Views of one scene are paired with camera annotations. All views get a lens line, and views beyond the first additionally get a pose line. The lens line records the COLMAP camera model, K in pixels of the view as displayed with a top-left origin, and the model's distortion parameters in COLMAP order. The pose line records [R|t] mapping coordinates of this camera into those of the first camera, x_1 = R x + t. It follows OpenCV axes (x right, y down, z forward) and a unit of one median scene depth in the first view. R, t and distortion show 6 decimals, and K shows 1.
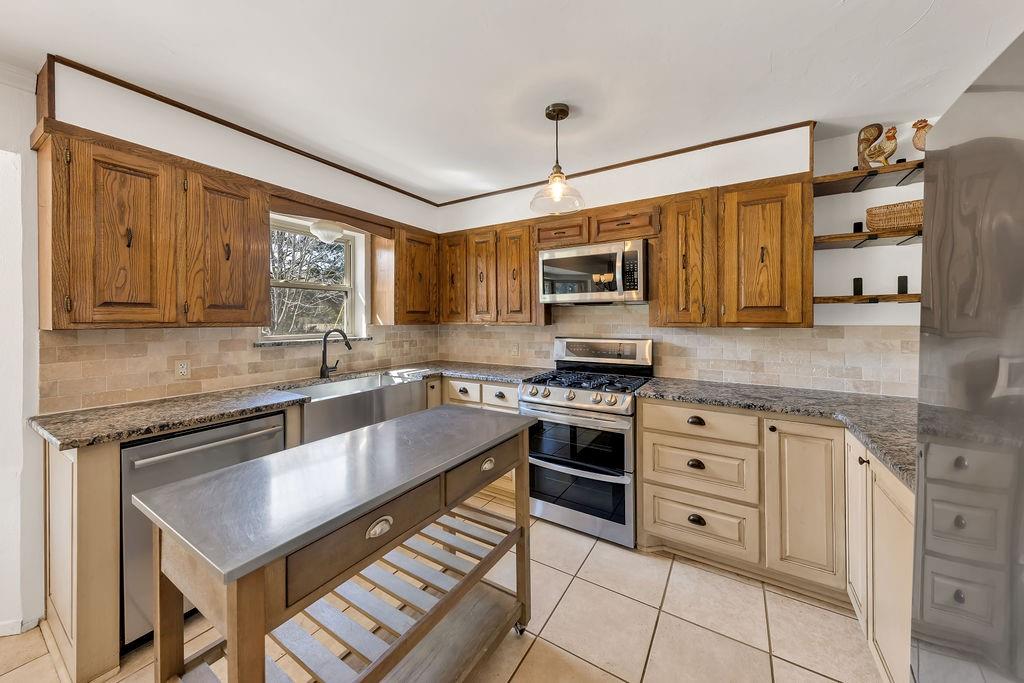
lens RADIAL K [[362.6, 0, 508.7], [0, 362.6, 317.6], [0, 0, 1]] dist [0.001026, 0.000130]
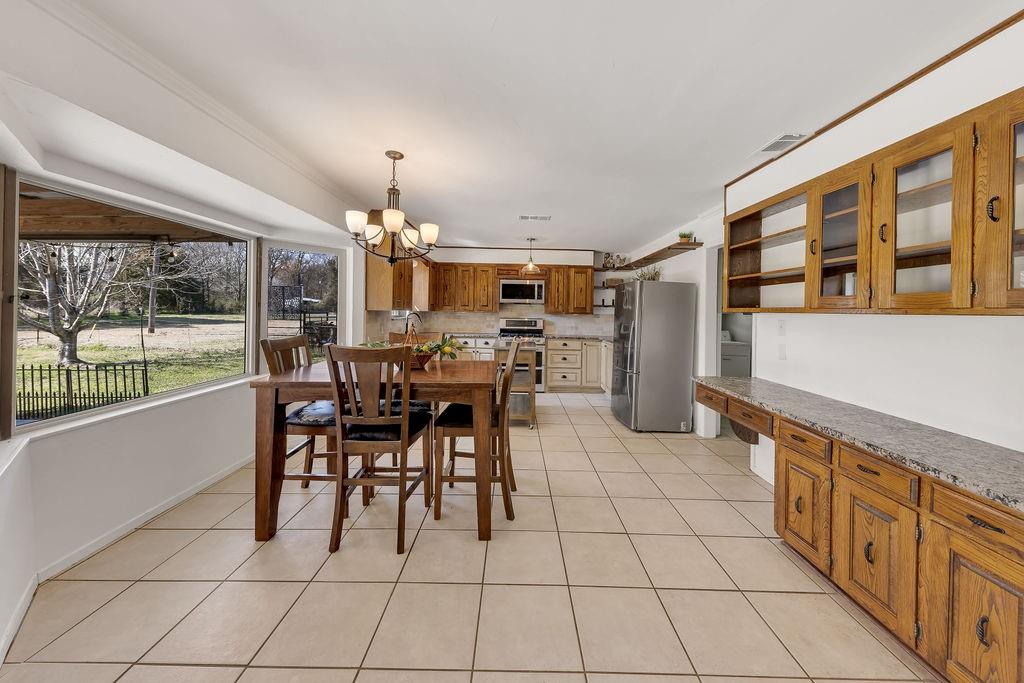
lens RADIAL K [[353.4, 0, 514.3], [0, 353.4, 309.6], [0, 0, 1]] dist [0.000405, 0.000037]
pose [[0.844861, 0.022324, 0.534520, -1.344521], [-0.025252, 0.999679, -0.001838, 0.007526], [-0.534389, -0.011945, 0.845154, -1.199034]]
